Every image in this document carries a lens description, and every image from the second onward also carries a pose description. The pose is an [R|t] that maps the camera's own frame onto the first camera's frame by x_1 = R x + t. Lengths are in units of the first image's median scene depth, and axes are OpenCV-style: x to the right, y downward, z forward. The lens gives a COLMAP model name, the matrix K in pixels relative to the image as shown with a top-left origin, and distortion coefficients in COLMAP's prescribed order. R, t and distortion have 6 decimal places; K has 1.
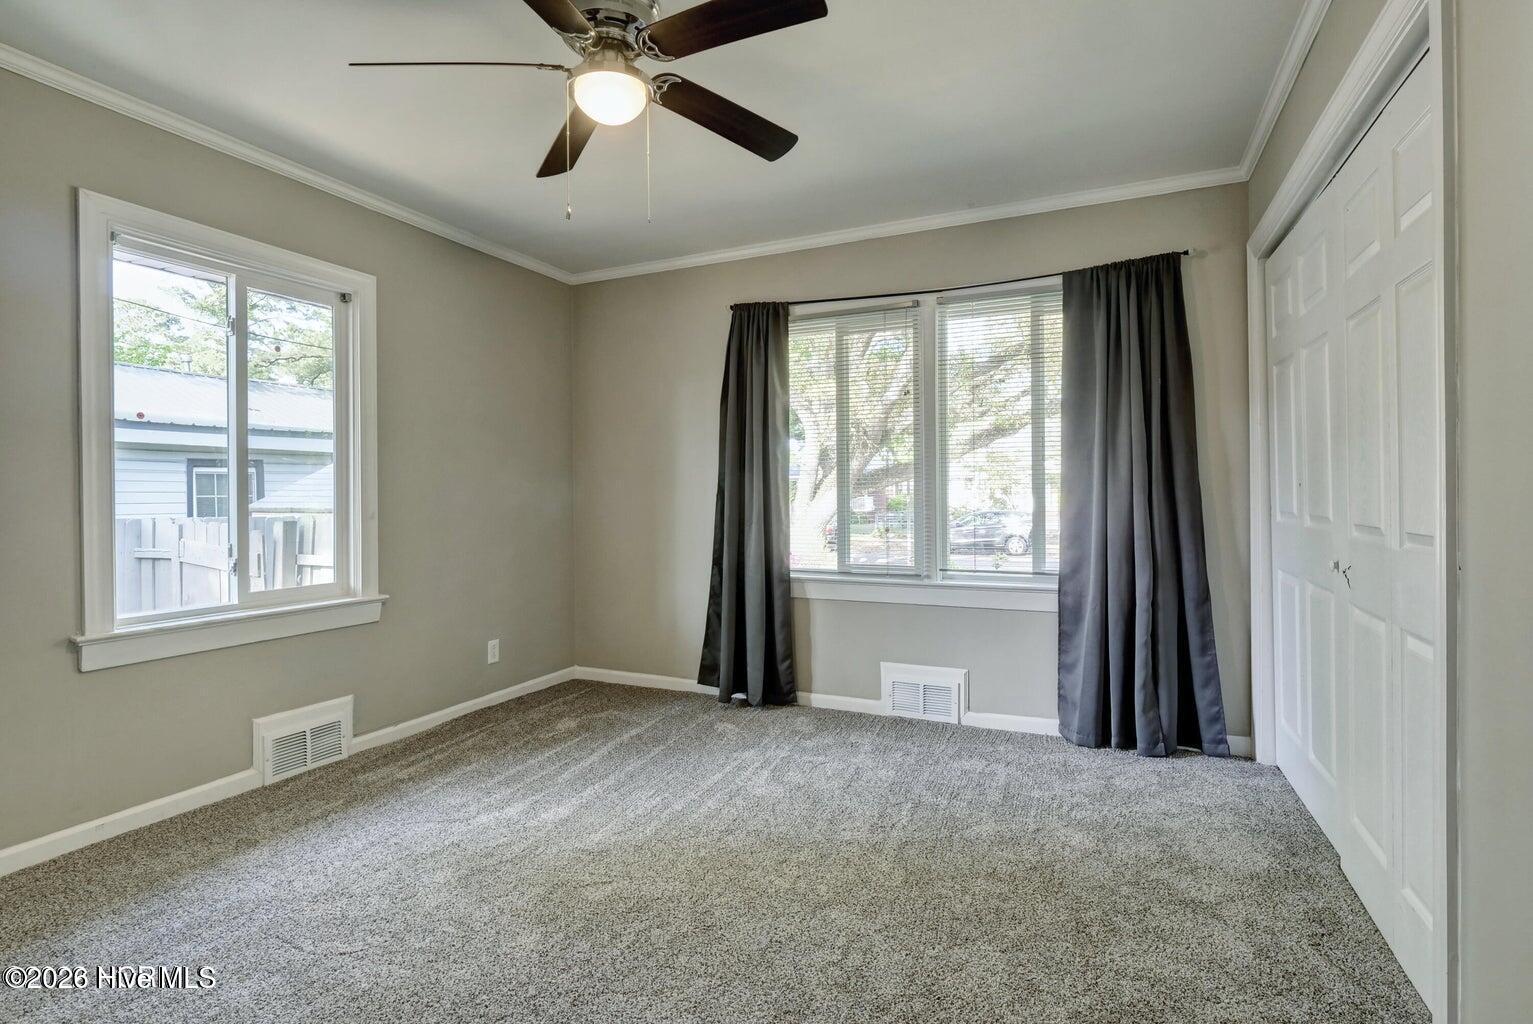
lens RADIAL K [[747.3, 0, 759.4], [0, 747.3, 497.6], [0, 0, 1]] dist [-0.003197, 0.001227]
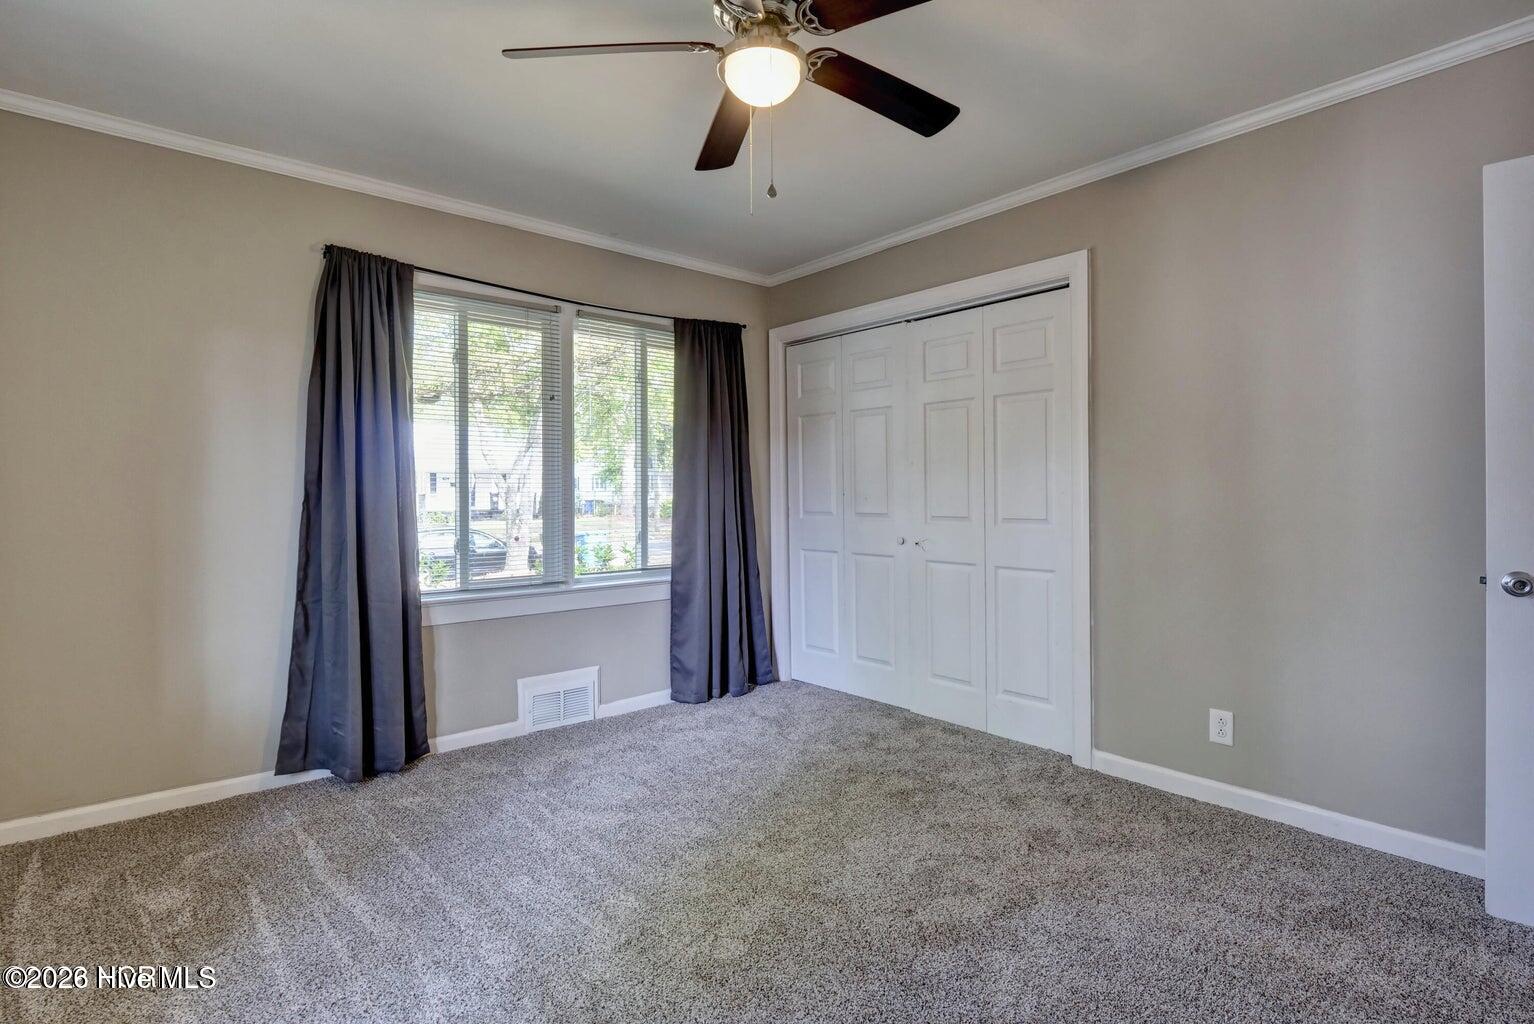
lens RADIAL K [[747.8, 0, 759.9], [0, 747.8, 497.6], [0, 0, 1]] dist [-0.003197, 0.001227]
pose [[0.424753, 0.002425, 0.905306, -0.580845], [0.004609, 0.999978, -0.004841, -0.002860], [-0.905297, 0.006229, 0.424733, 0.335395]]
